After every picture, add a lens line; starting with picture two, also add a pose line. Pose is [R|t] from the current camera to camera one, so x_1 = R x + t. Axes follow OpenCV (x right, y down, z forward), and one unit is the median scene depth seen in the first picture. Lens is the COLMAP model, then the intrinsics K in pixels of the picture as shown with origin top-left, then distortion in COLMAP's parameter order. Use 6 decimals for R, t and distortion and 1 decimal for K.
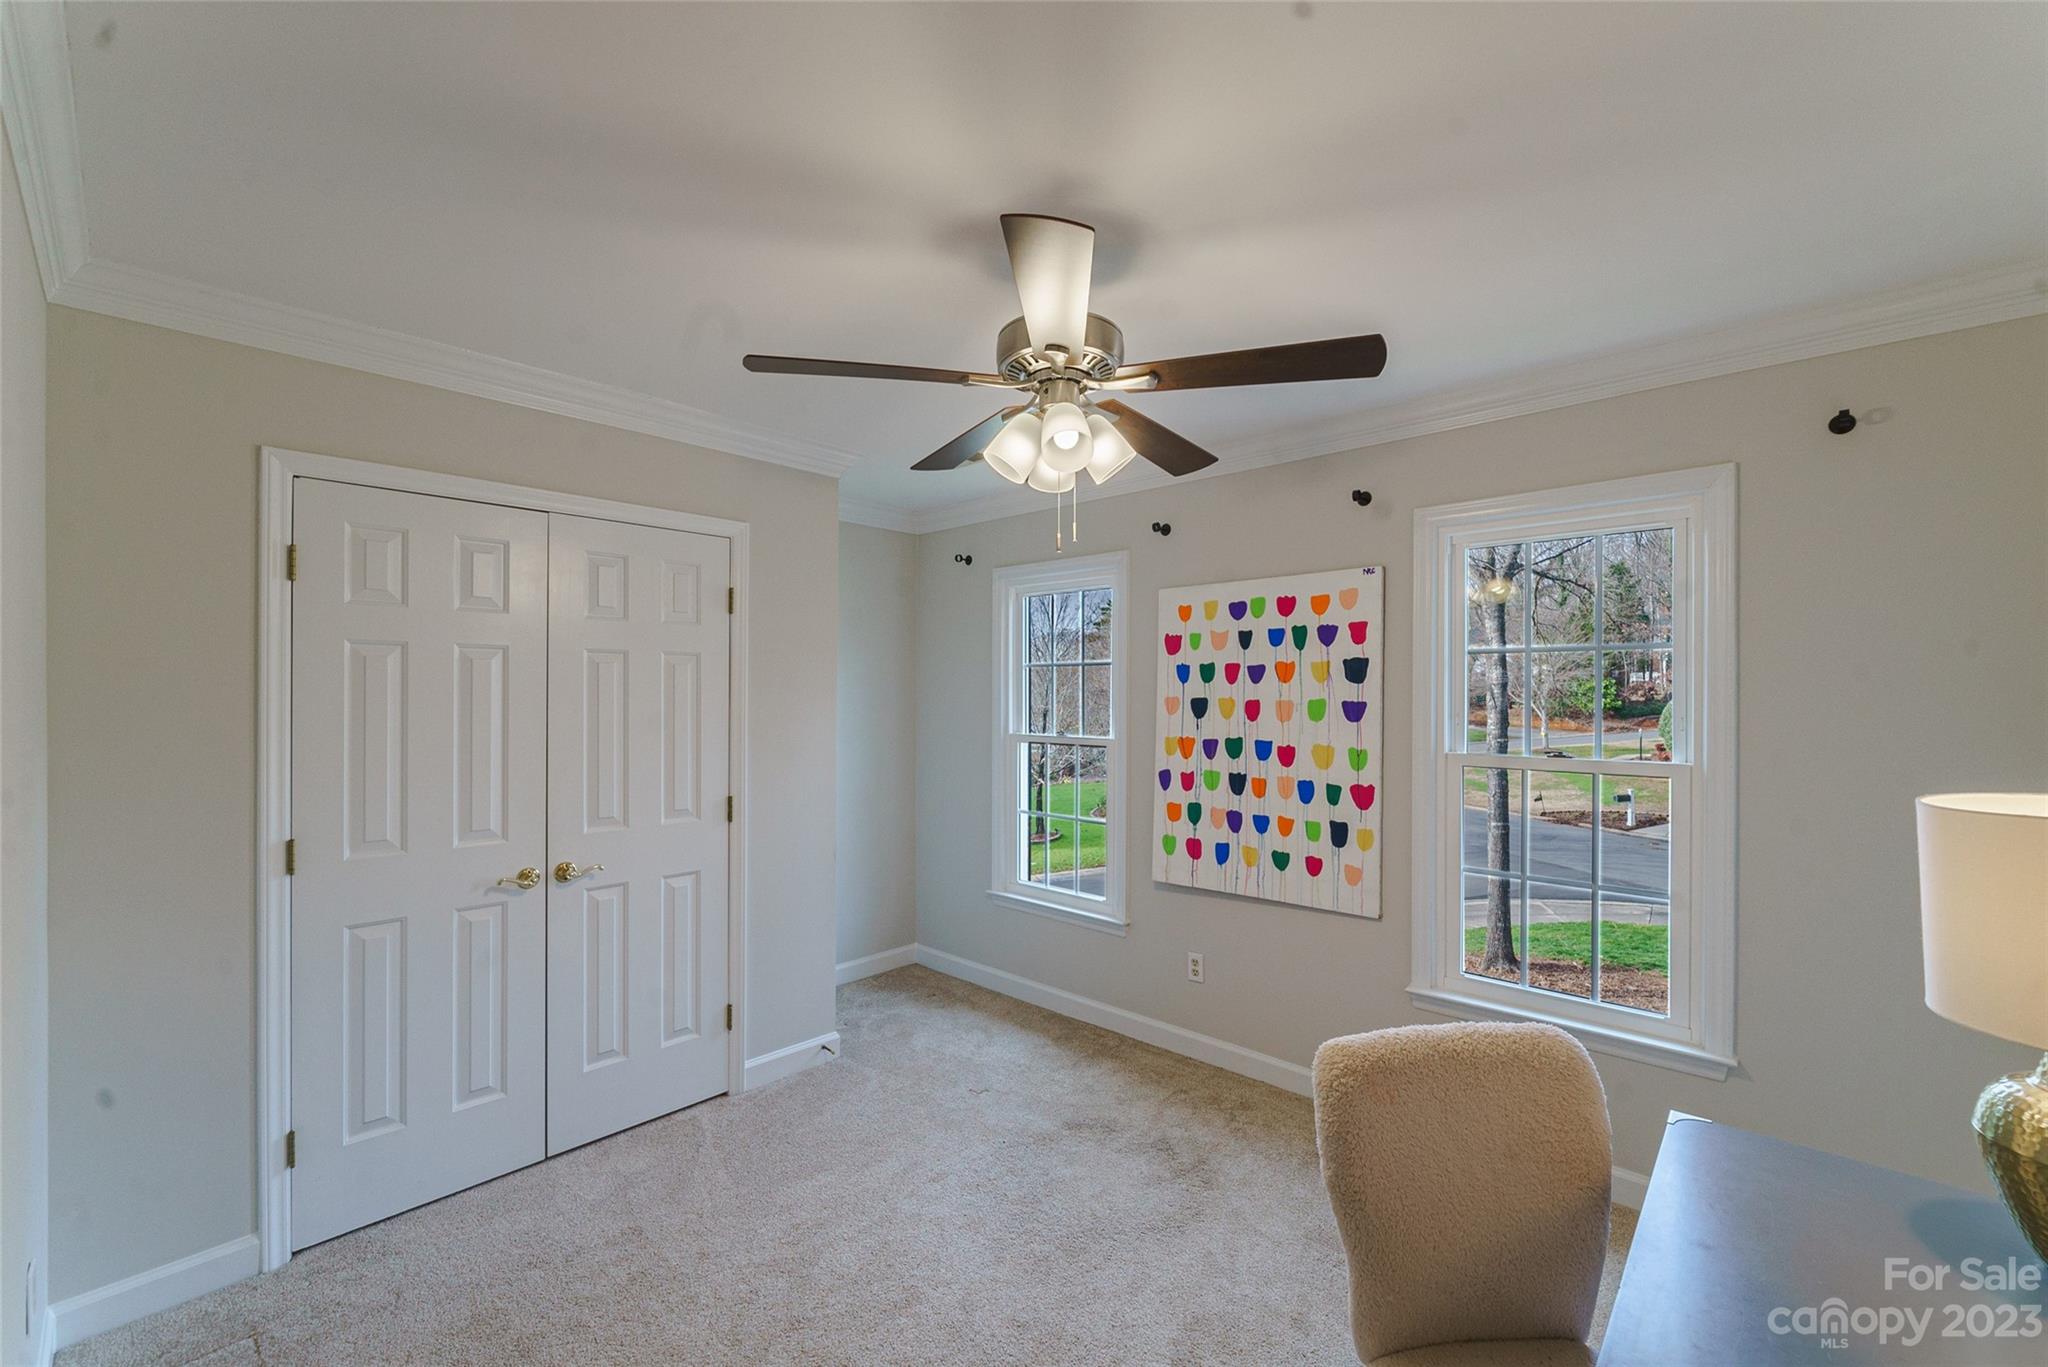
lens RADIAL K [[847.7, 0, 1022.8], [0, 847.7, 694.0], [0, 0, 1]] dist [0.002359, -0.001673]
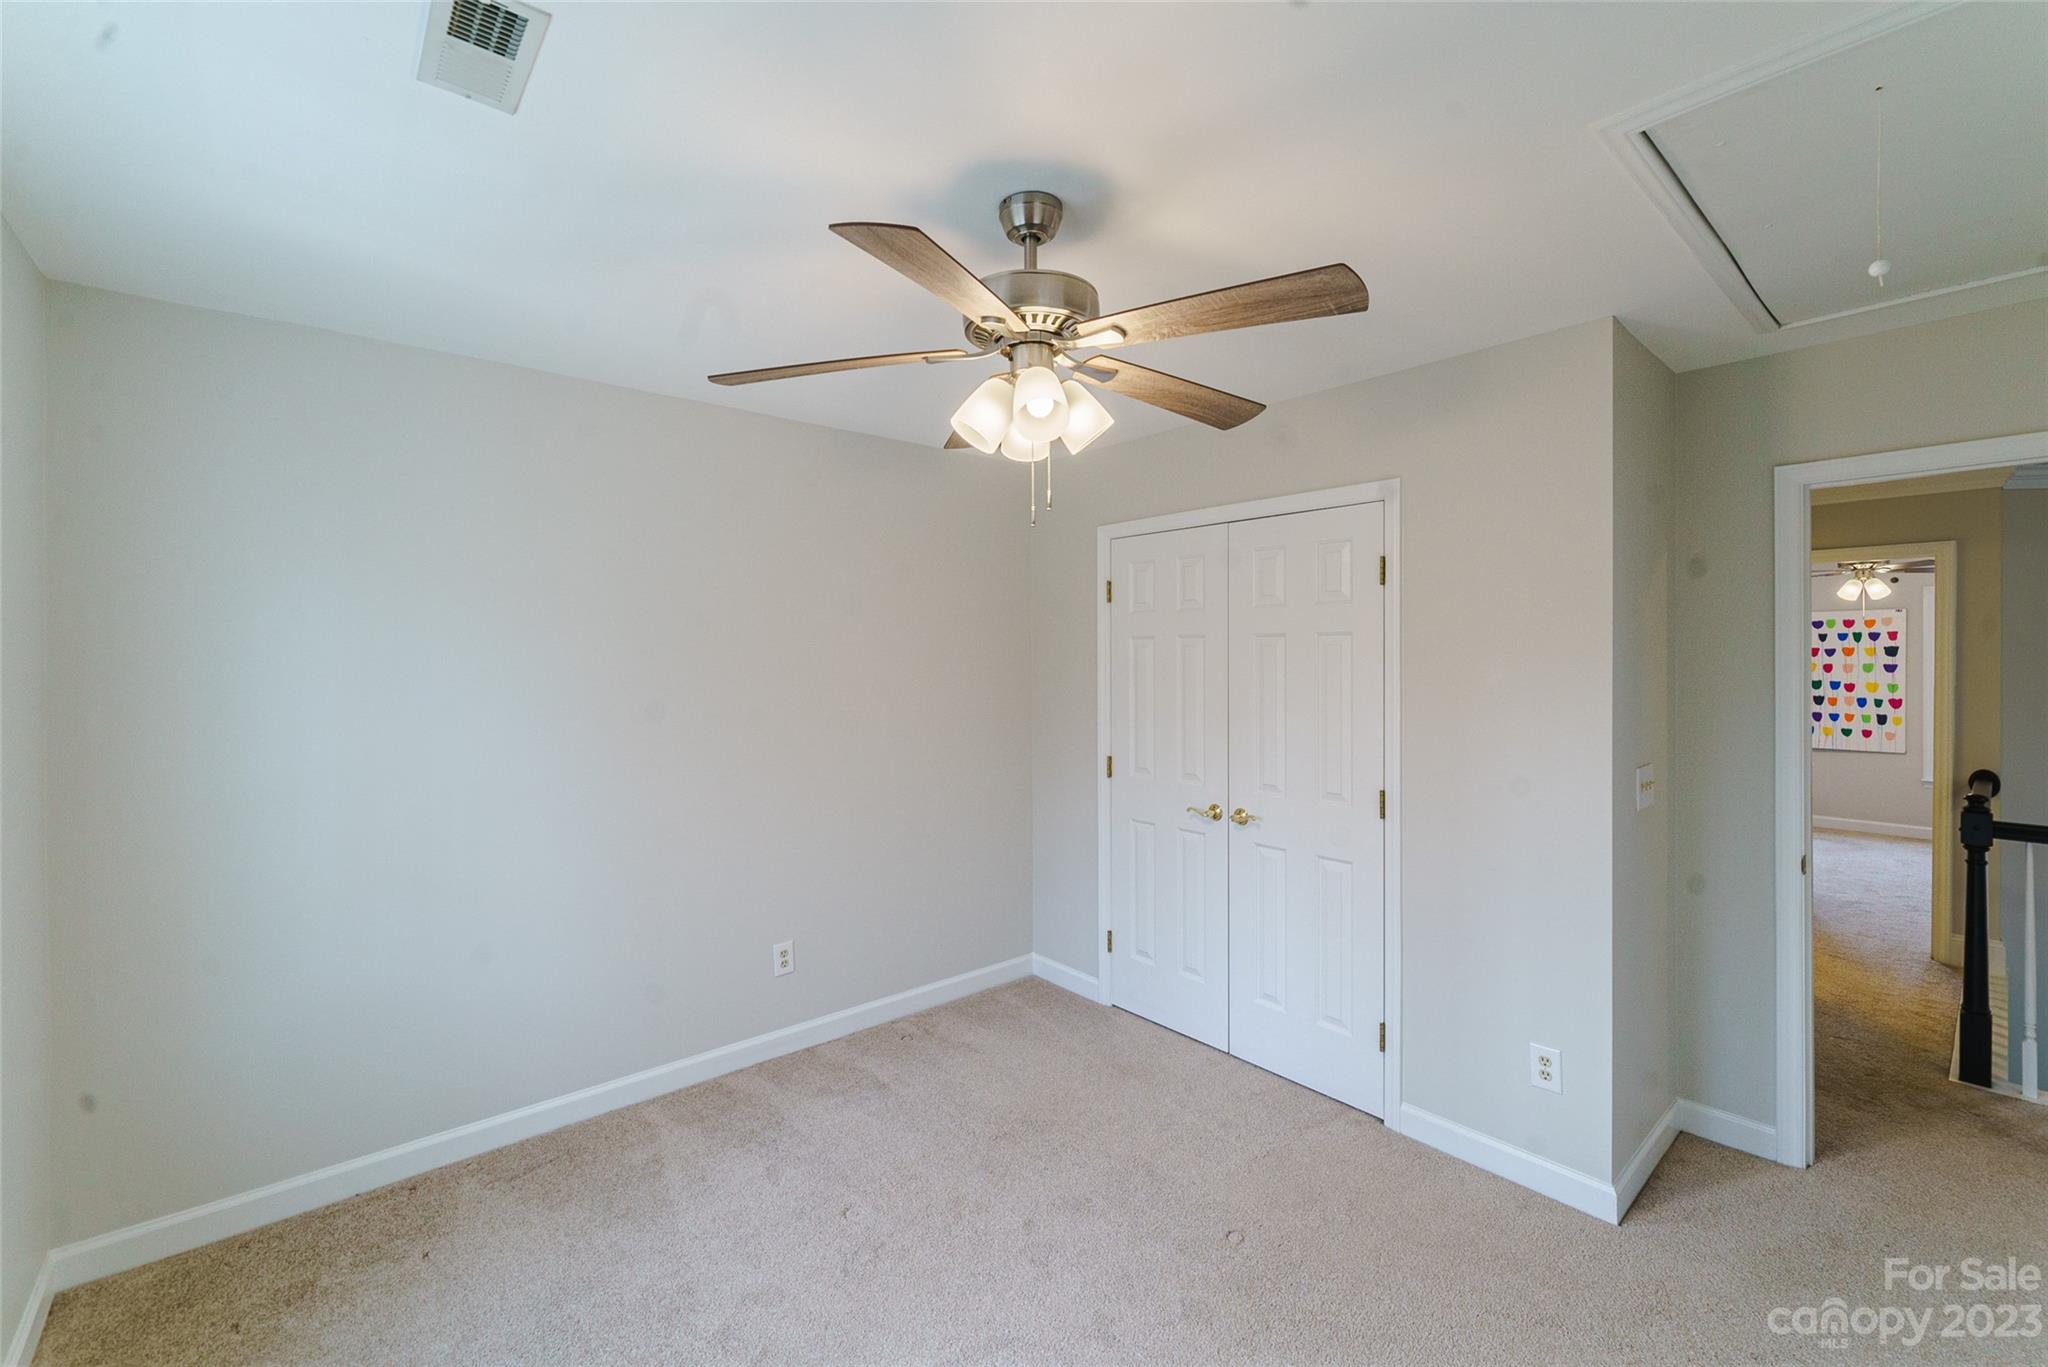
lens RADIAL K [[847.7, 0, 1013.0], [0, 847.7, 662.4], [0, 0, 1]] dist [0.002359, -0.001673]
pose [[0.991533, -0.007811, -0.129618, -1.714102], [0.008571, 0.999949, 0.005301, -0.029440], [0.129570, -0.006367, 0.991550, -1.660419]]
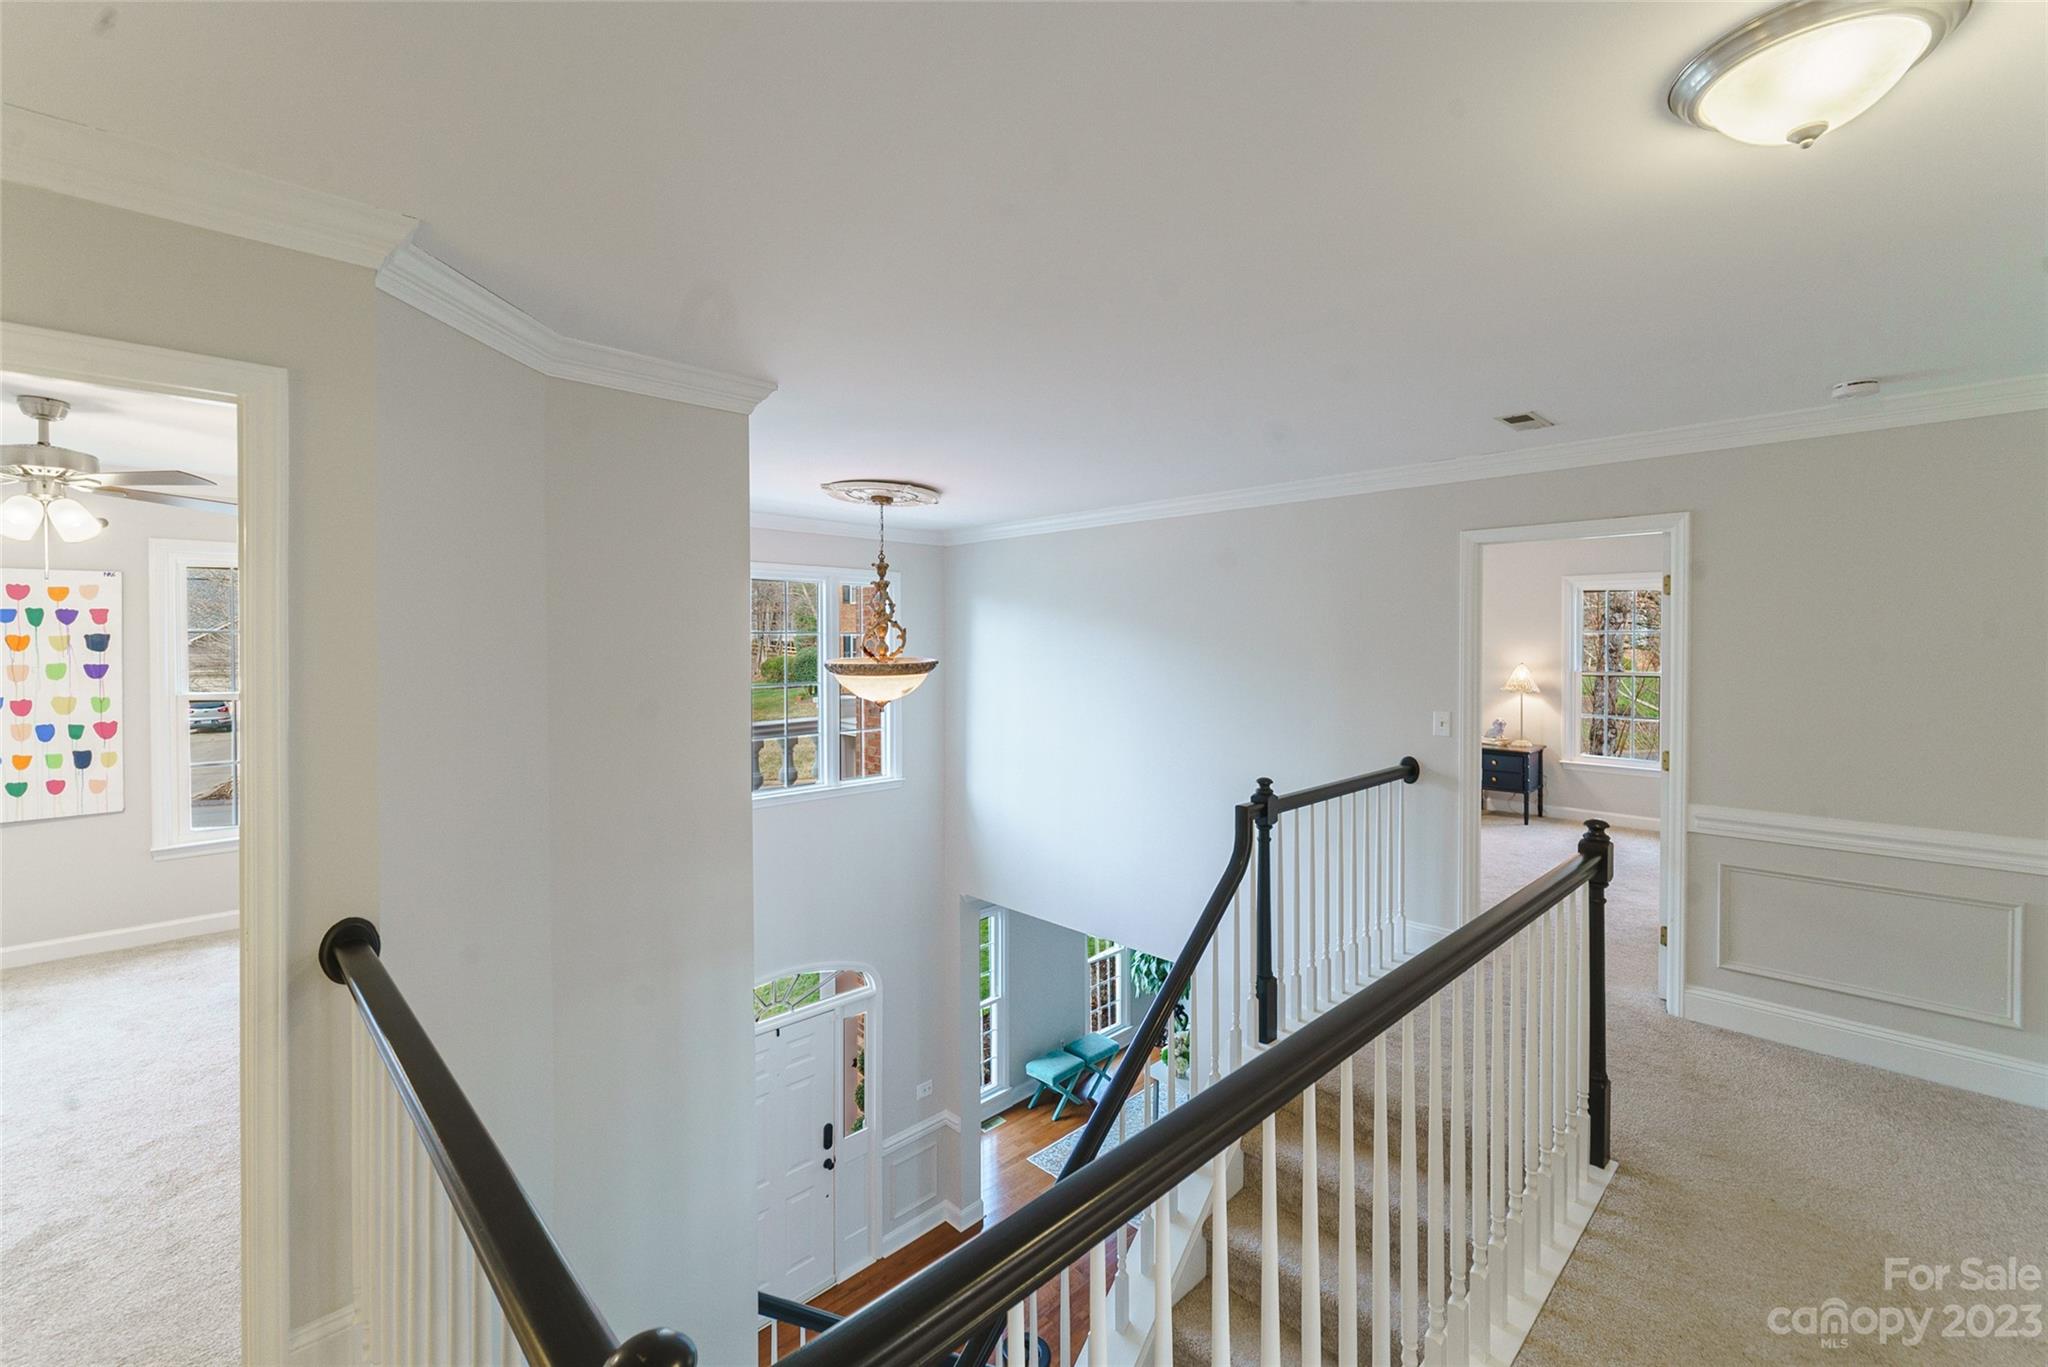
lens RADIAL K [[847.7, 0, 1016.4], [0, 847.7, 650.0], [0, 0, 1]] dist [0.002359, -0.001673]
pose [[0.061012, -0.012707, 0.998056, -0.905642], [0.004697, 0.999912, 0.012443, -0.024775], [-0.998126, 0.003929, 0.061066, -0.609165]]
